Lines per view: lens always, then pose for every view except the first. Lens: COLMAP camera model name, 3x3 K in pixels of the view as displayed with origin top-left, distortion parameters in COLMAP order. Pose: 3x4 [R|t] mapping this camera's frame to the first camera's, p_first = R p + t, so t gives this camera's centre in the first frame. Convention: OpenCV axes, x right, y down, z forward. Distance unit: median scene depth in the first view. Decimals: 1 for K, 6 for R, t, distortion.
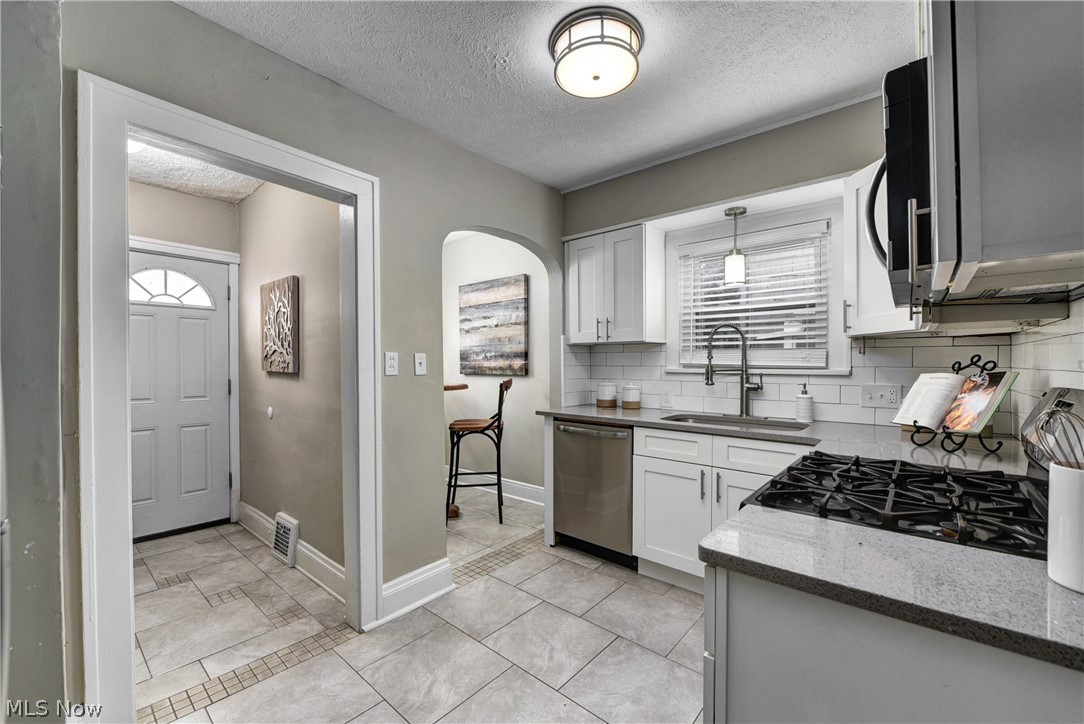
lens RADIAL K [[441.3, 0, 545.9], [0, 441.3, 366.4], [0, 0, 1]] dist [0.011016, 0.000160]
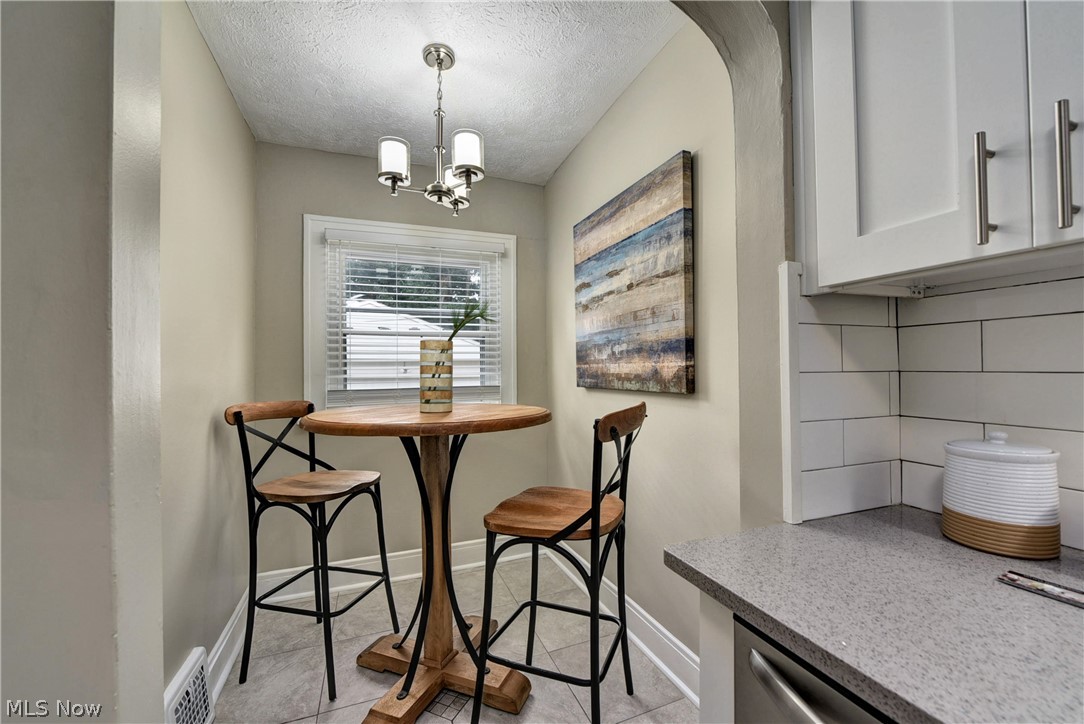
lens RADIAL K [[441.3, 0, 545.6], [0, 441.3, 365.0], [0, 0, 1]] dist [0.011016, 0.000160]
pose [[0.887380, -0.009736, -0.460936, 0.025870], [0.002671, 0.999869, -0.015978, -0.001319], [0.461031, 0.012948, 0.887290, 0.557871]]
